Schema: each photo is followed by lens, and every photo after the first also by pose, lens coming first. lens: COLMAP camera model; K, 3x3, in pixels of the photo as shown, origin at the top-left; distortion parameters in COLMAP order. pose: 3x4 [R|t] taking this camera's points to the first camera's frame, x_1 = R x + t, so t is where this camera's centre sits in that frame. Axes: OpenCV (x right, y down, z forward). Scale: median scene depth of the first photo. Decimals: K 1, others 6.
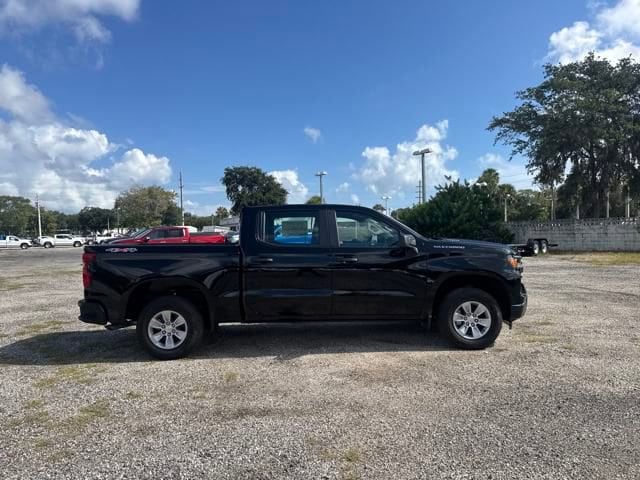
lens RADIAL K [[448.6, 0, 318.6], [0, 448.6, 255.1], [0, 0, 1]] dist [0.050838, -0.066319]
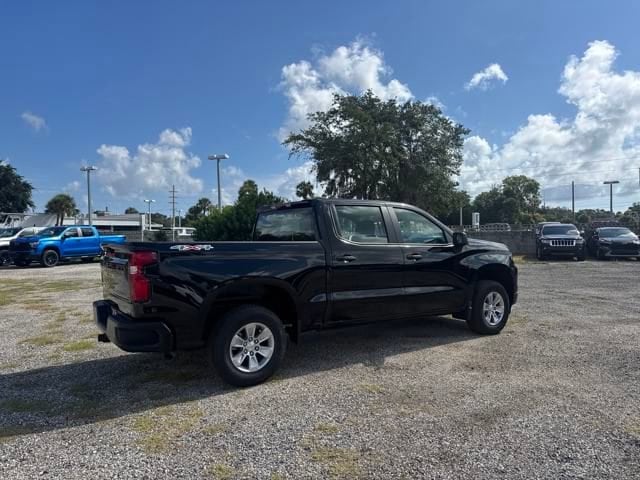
lens RADIAL K [[448.6, 0, 318.6], [0, 448.6, 245.0], [0, 0, 1]] dist [0.050838, -0.066319]
pose [[0.847627, 0.001891, 0.530589, -0.605733], [0.017923, 0.999321, -0.032195, 0.011448], [-0.530290, 0.036799, 0.847017, 0.240017]]
